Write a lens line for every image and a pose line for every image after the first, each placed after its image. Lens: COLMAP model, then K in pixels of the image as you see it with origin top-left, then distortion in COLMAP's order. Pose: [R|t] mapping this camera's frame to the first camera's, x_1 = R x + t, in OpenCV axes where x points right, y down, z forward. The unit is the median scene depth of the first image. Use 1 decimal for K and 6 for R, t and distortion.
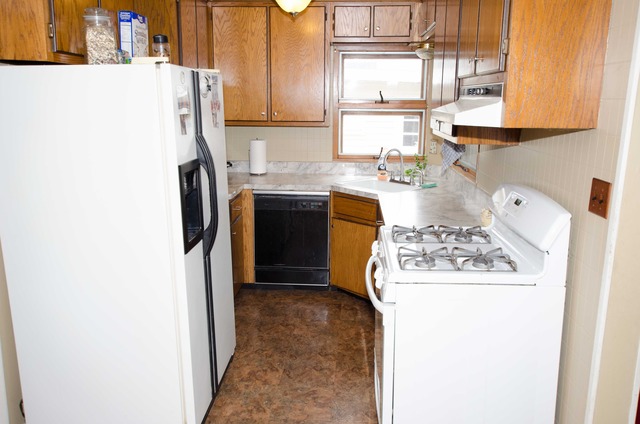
lens RADIAL K [[526.9, 0, 319.3], [0, 526.9, 214.3], [0, 0, 1]] dist [-0.016898, 0.007335]
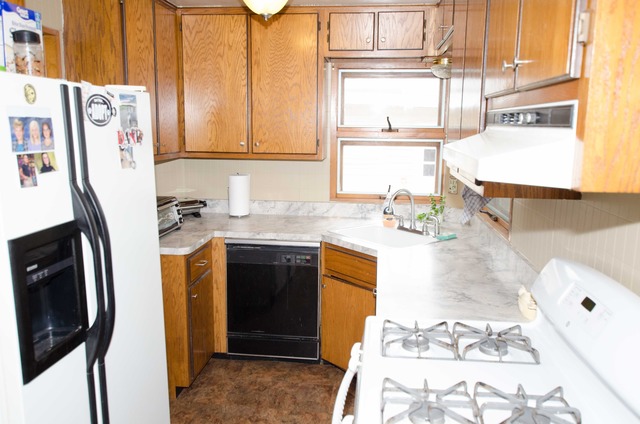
lens RADIAL K [[517.0, 0, 320.6], [0, 517.0, 211.0], [0, 0, 1]] dist [-0.005268, 0.001992]
pose [[0.998770, 0.011621, -0.048211, 0.056514], [-0.013993, 0.998692, -0.049176, -0.050918], [0.047576, 0.049790, 0.997626, 0.217219]]
